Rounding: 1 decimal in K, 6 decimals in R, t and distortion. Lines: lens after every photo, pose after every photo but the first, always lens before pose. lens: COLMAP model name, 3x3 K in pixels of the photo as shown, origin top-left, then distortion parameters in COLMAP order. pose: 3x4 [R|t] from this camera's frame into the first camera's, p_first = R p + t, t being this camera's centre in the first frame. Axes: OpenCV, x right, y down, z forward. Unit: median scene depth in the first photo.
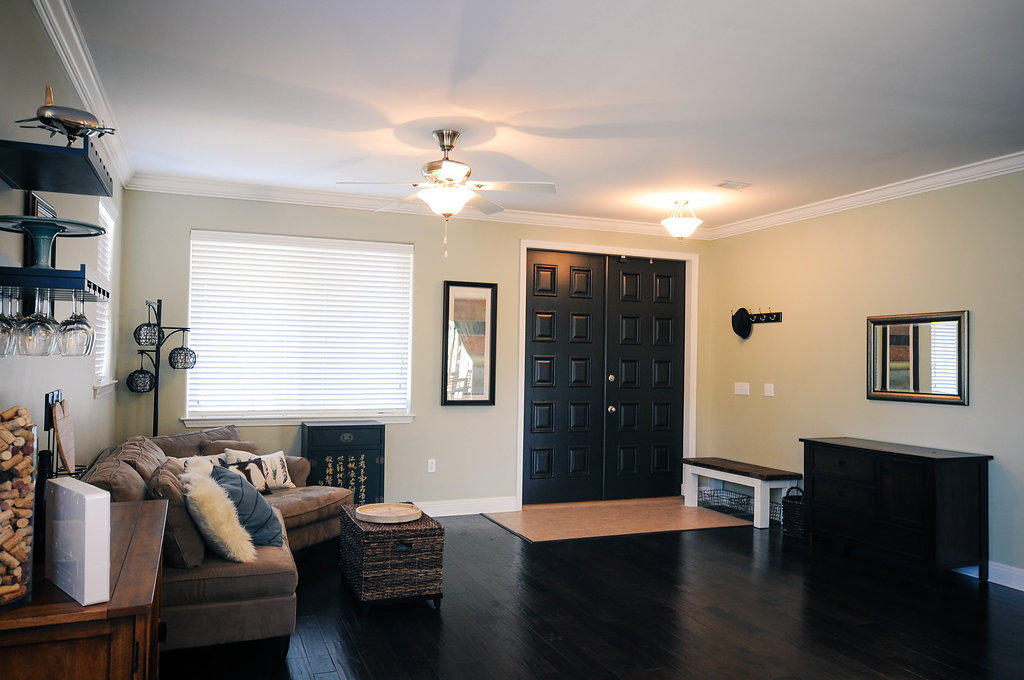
lens RADIAL K [[765.6, 0, 509.6], [0, 765.6, 337.7], [0, 0, 1]] dist [0.017840, 0.002063]
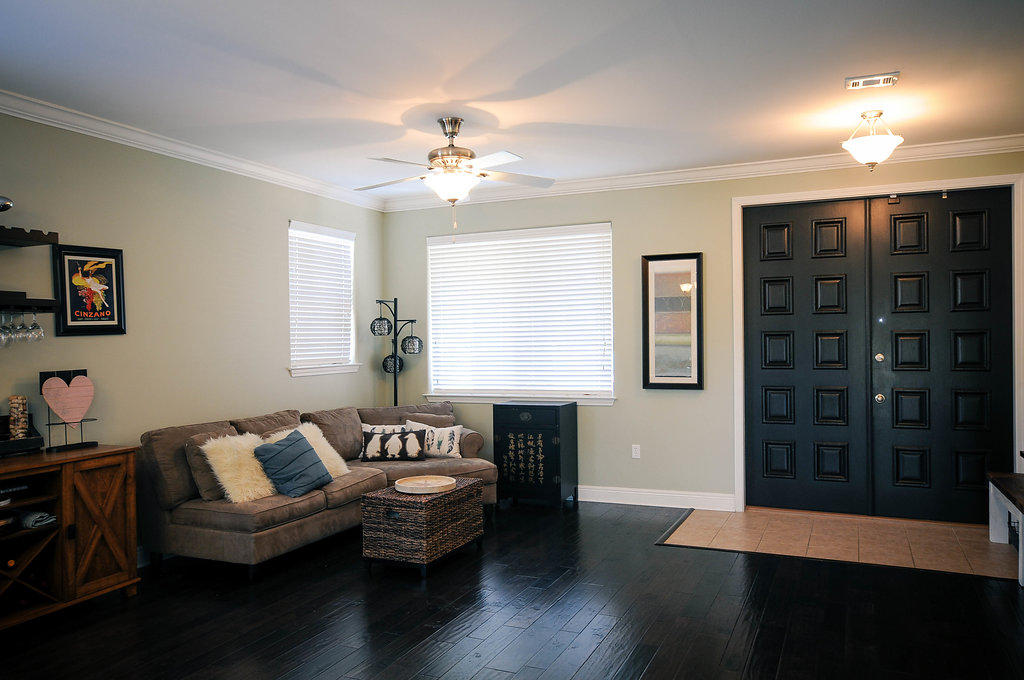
lens RADIAL K [[765.6, 0, 510.7], [0, 765.6, 348.2], [0, 0, 1]] dist [0.017840, 0.002063]
pose [[0.702765, -0.017011, -0.711219, 0.513758], [0.043924, 0.998844, 0.019512, 0.014311], [0.710065, -0.044952, 0.702700, 0.243224]]
